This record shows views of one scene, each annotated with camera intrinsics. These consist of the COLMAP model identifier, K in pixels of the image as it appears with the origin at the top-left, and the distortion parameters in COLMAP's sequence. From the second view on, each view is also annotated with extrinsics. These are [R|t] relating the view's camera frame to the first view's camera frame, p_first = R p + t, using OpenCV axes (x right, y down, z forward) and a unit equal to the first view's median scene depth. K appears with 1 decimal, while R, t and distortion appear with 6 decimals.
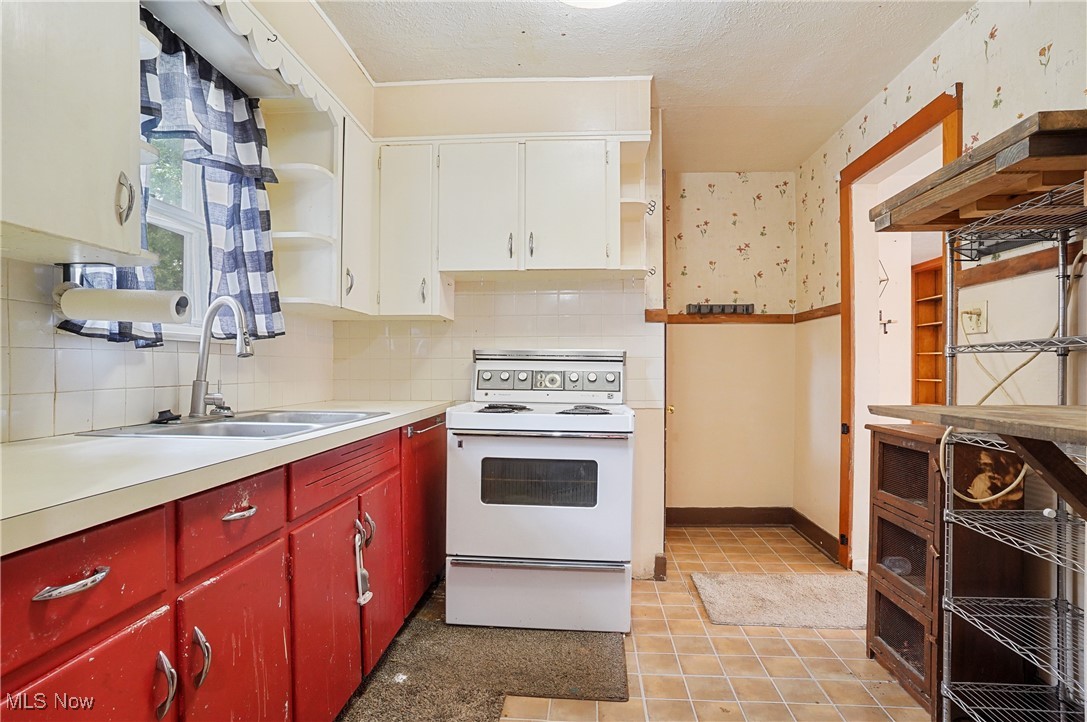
lens RADIAL K [[570.8, 0, 545.2], [0, 570.8, 364.3], [0, 0, 1]] dist [-0.080554, 0.043280]
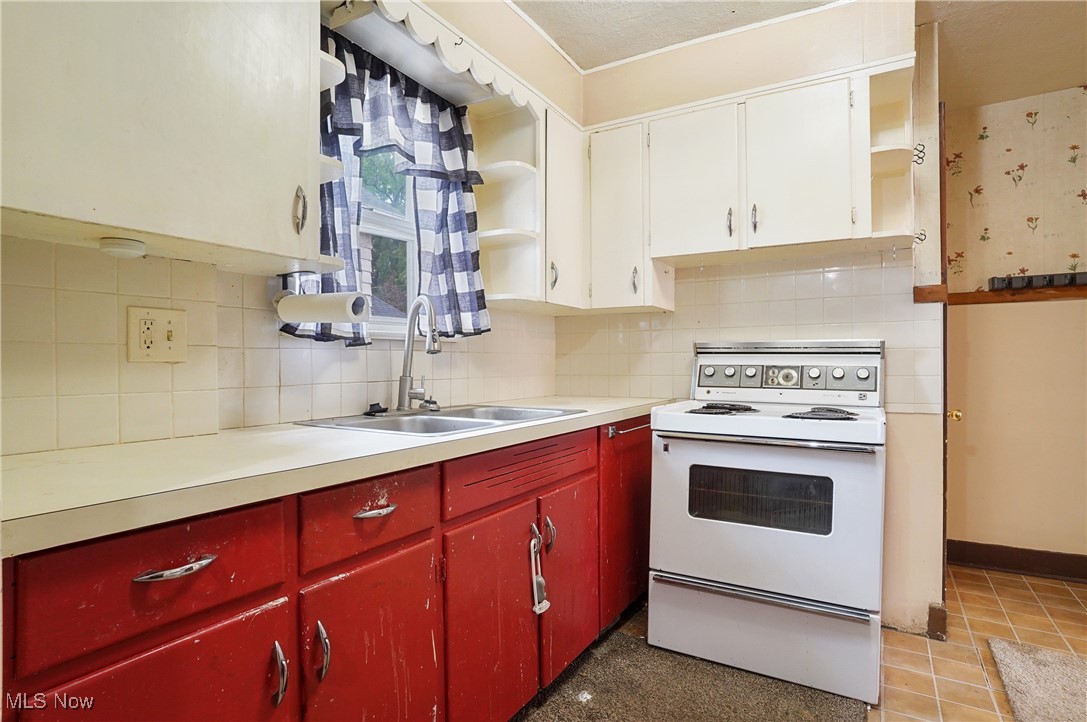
lens RADIAL K [[564.5, 0, 543.5], [0, 564.5, 361.0], [0, 0, 1]] dist [-0.079518, 0.041402]
pose [[0.890130, -0.006830, -0.455656, 0.087891], [0.008308, 0.999965, 0.001240, 0.000770], [0.455631, -0.004890, 0.890155, 0.131238]]
